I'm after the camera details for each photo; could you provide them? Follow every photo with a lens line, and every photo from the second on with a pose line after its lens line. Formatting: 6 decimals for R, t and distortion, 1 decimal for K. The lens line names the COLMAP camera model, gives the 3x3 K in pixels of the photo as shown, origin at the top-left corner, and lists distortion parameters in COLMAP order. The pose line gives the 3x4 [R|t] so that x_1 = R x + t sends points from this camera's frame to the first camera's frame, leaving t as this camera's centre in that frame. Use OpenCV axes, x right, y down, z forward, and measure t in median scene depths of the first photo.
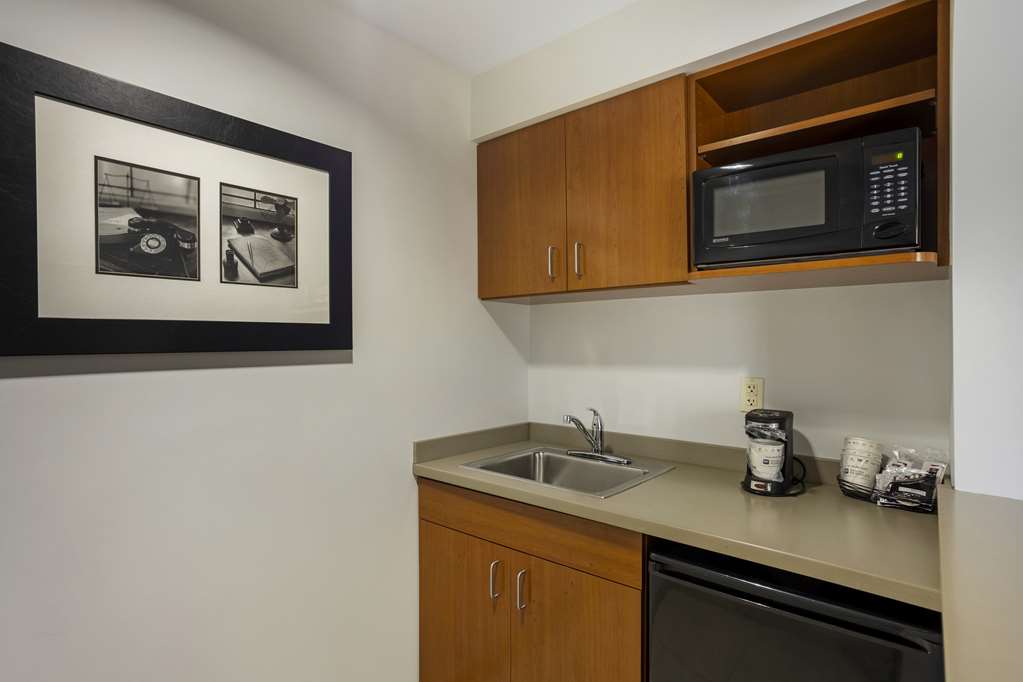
lens RADIAL K [[530.8, 0, 482.4], [0, 530.8, 343.4], [0, 0, 1]] dist [-0.003495, -0.000195]
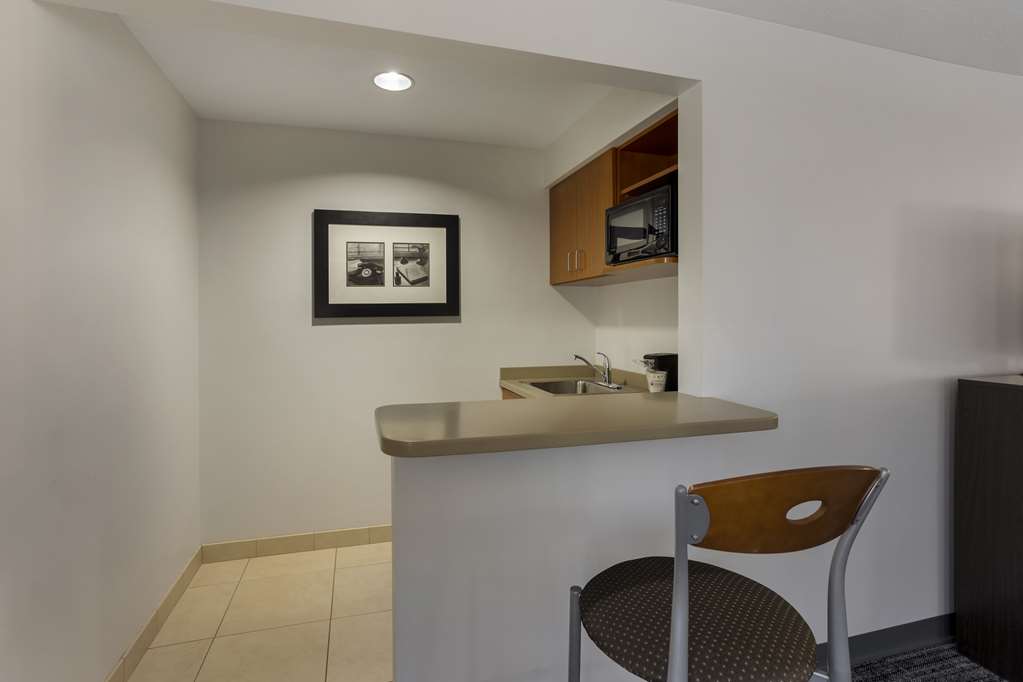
lens RADIAL K [[558.8, 0, 513.5], [0, 558.8, 316.6], [0, 0, 1]] dist [-0.002340, 0.001330]
pose [[0.837354, -0.005484, -0.546633, 1.200184], [0.005207, 0.999984, -0.002057, 0.022744], [0.546636, -0.001124, 0.837370, -0.706019]]
